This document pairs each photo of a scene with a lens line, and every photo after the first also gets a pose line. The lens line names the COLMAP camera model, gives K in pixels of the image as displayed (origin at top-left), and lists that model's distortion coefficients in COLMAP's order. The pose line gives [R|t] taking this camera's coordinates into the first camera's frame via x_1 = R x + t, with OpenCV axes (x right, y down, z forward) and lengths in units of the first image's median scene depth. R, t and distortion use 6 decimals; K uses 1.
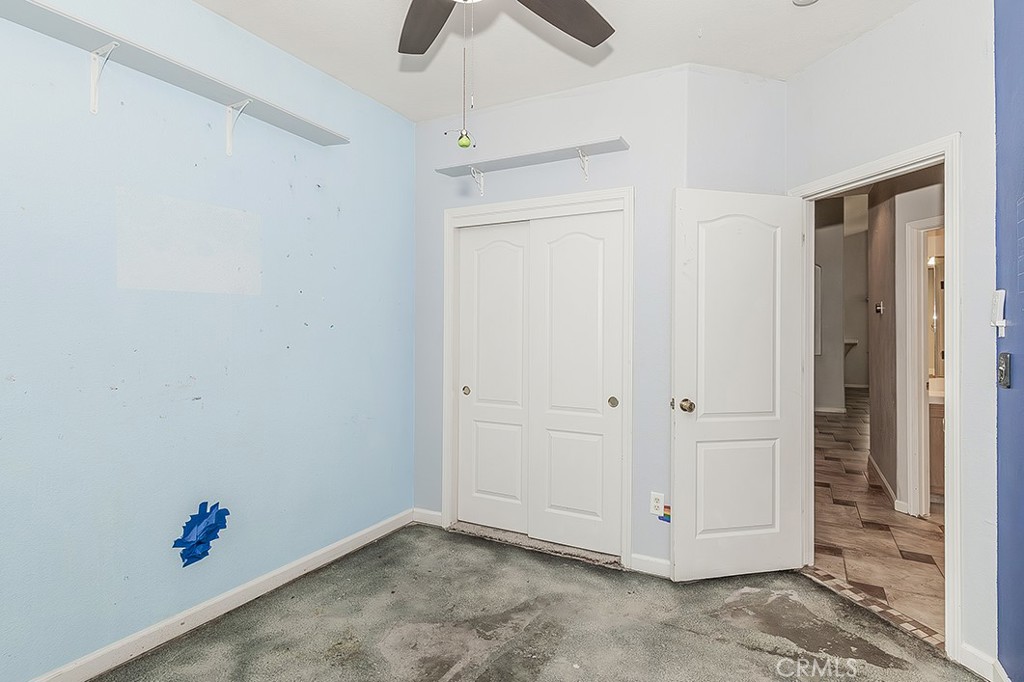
lens RADIAL K [[530.6, 0, 504.6], [0, 530.6, 337.1], [0, 0, 1]] dist [-0.000472, 0.000347]
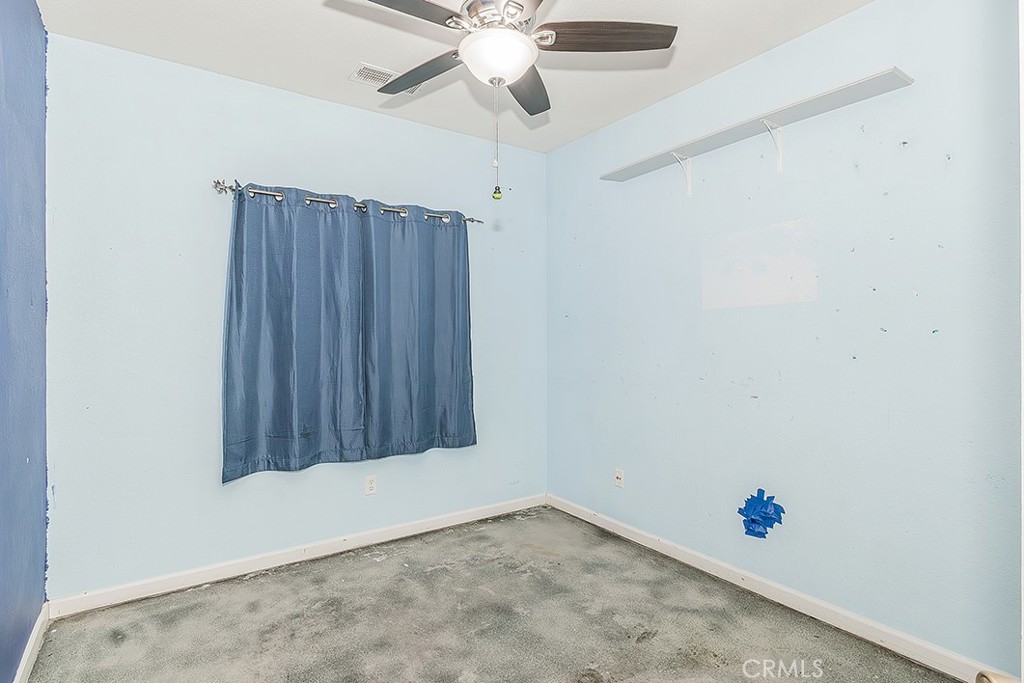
lens RADIAL K [[530.6, 0, 504.6], [0, 530.6, 337.6], [0, 0, 1]] dist [-0.000472, 0.000347]
pose [[-0.464746, 0.000540, -0.885444, 0.705880], [-0.002063, 0.999996, 0.001693, -0.016184], [0.885442, 0.002614, -0.464743, 1.045530]]
